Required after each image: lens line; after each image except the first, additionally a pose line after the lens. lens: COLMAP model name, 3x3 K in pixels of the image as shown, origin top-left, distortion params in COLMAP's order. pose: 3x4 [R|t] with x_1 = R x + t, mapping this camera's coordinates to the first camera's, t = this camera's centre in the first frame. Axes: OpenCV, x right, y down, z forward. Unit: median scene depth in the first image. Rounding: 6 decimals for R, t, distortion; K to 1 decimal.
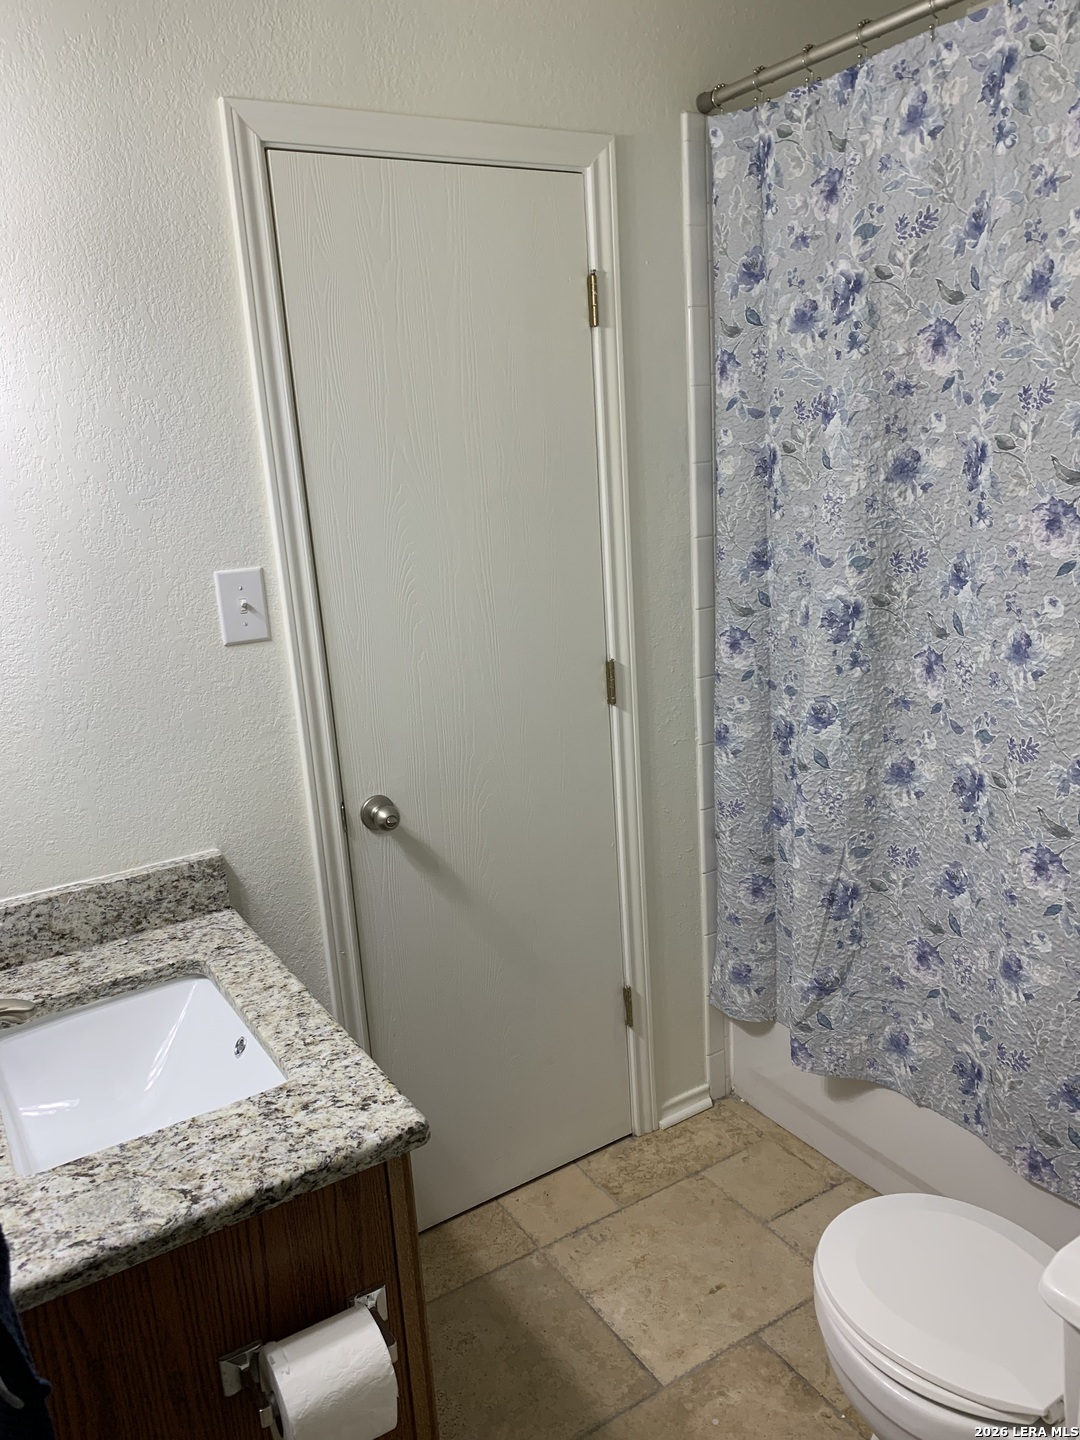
lens RADIAL K [[1099.7, 0, 543.9], [0, 1099.7, 721.8], [0, 0, 1]] dist [0.028447, -0.021796]
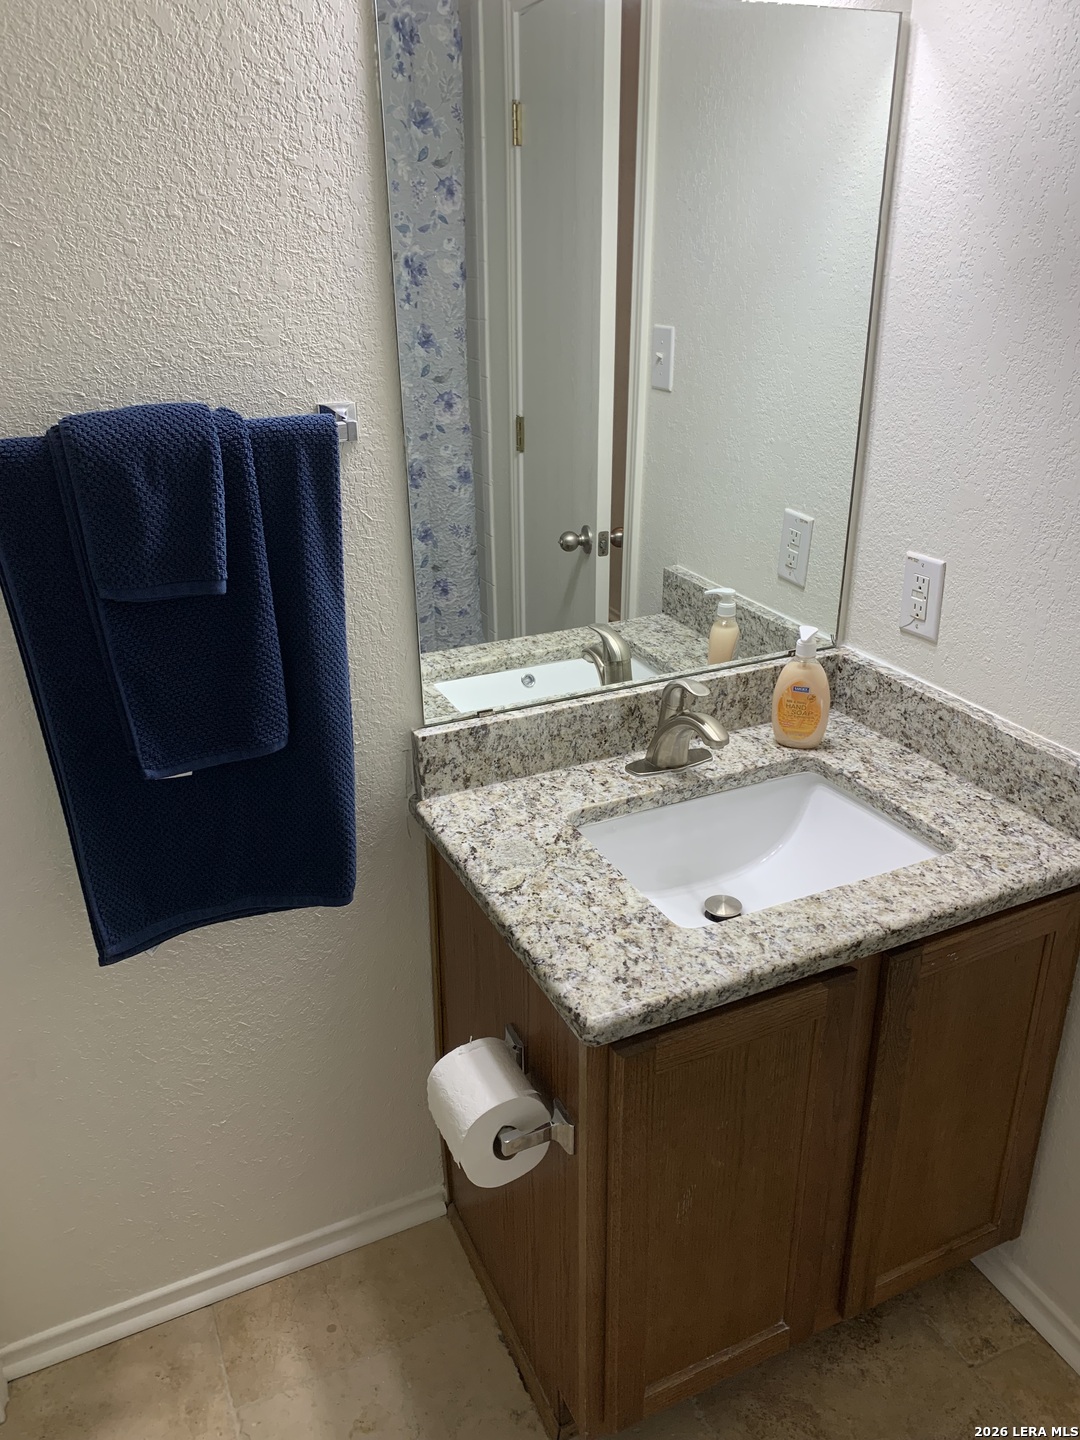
lens RADIAL K [[1099.7, 0, 543.2], [0, 1099.7, 716.0], [0, 0, 1]] dist [0.028447, -0.021796]
pose [[-0.122845, 0.457734, -0.880561, 0.422632], [-0.223977, 0.851603, 0.473927, -0.200833], [0.966821, 0.255445, -0.002094, 0.659981]]
